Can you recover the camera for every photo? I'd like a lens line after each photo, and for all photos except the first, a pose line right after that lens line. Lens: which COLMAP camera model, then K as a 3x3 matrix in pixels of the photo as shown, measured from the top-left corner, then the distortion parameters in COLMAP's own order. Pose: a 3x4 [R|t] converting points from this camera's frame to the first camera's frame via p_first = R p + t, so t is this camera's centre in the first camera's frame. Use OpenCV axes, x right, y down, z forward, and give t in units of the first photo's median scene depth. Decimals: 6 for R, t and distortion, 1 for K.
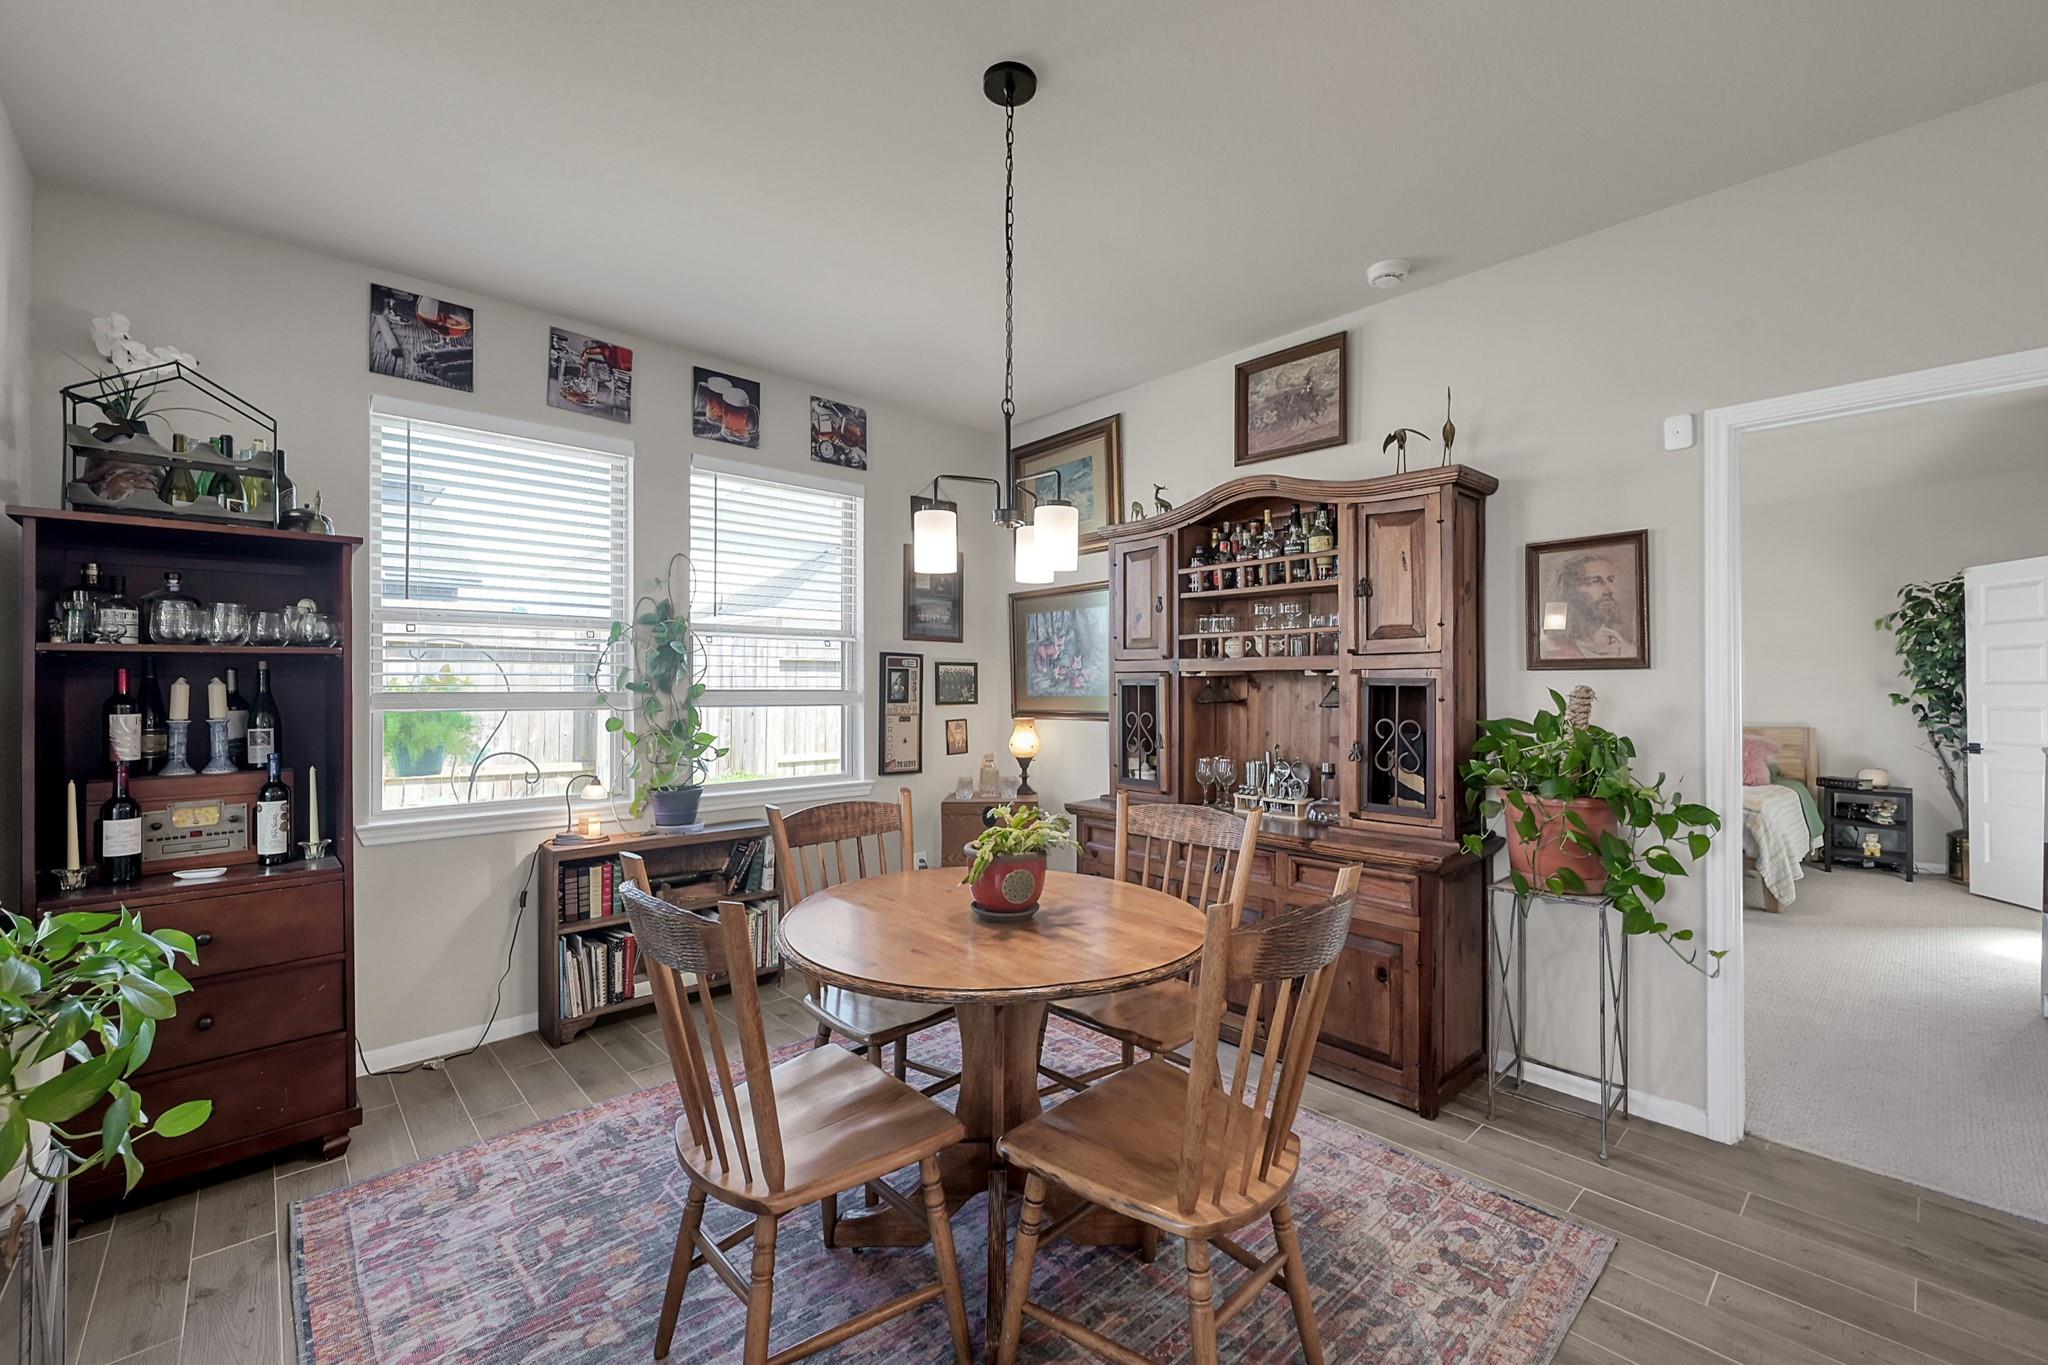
lens RADIAL K [[824.5, 0, 1011.2], [0, 824.5, 680.7], [0, 0, 1]] dist [-0.002833, -0.000127]
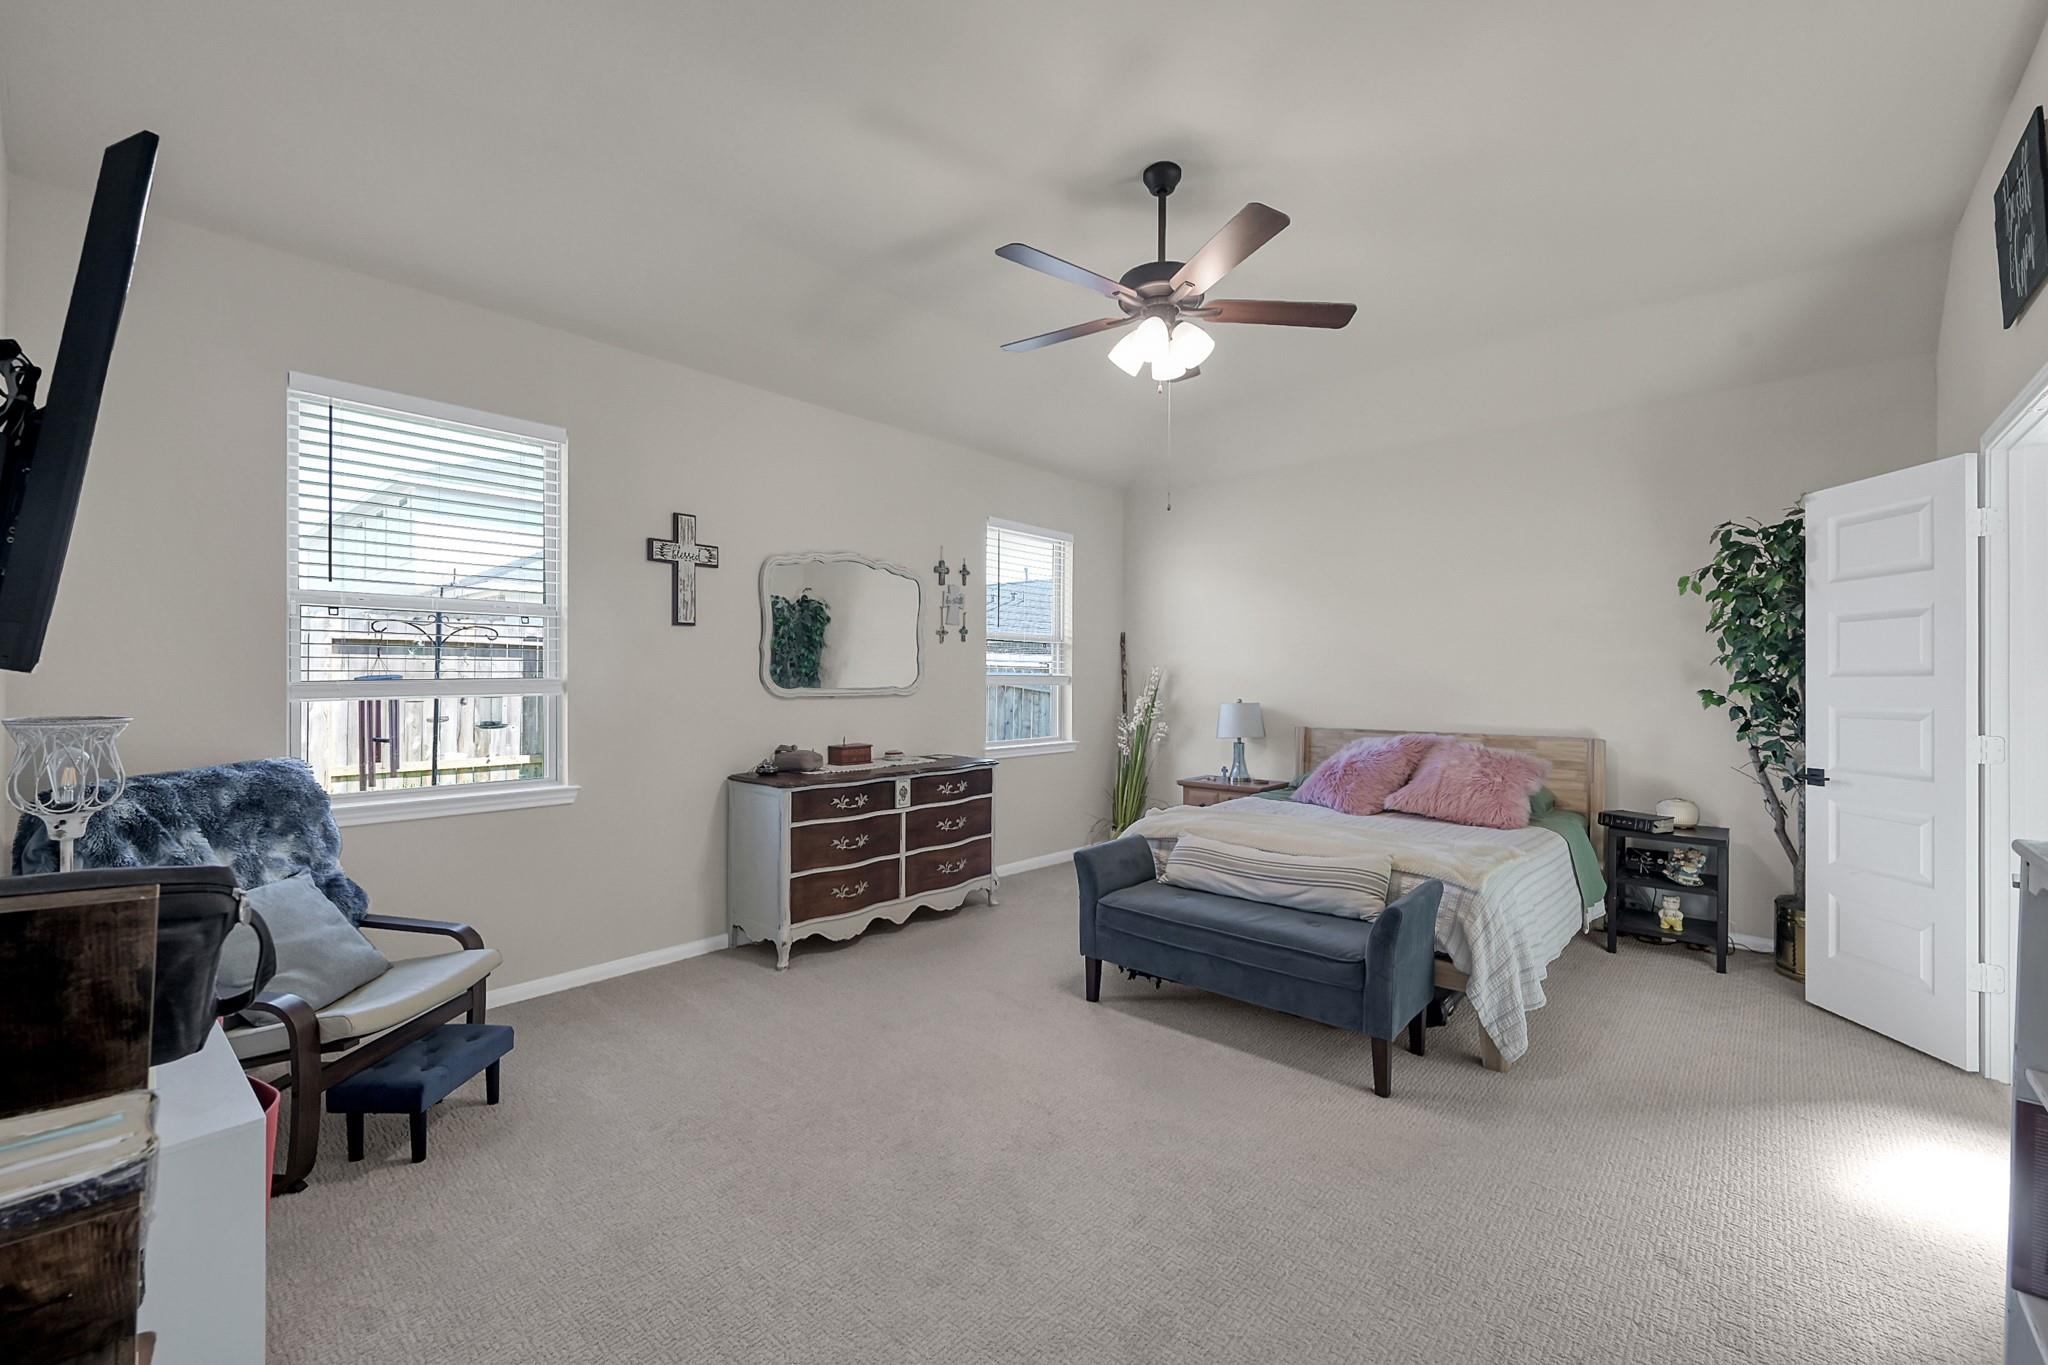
lens RADIAL K [[786.9, 0, 1023.8], [0, 786.9, 680.5], [0, 0, 1]] dist [0.000574, -0.000058]
pose [[0.996279, 0.004993, 0.086043, 0.474478], [-0.005888, 0.999931, 0.010154, 0.004972], [-0.085987, -0.010623, 0.996240, 0.415476]]
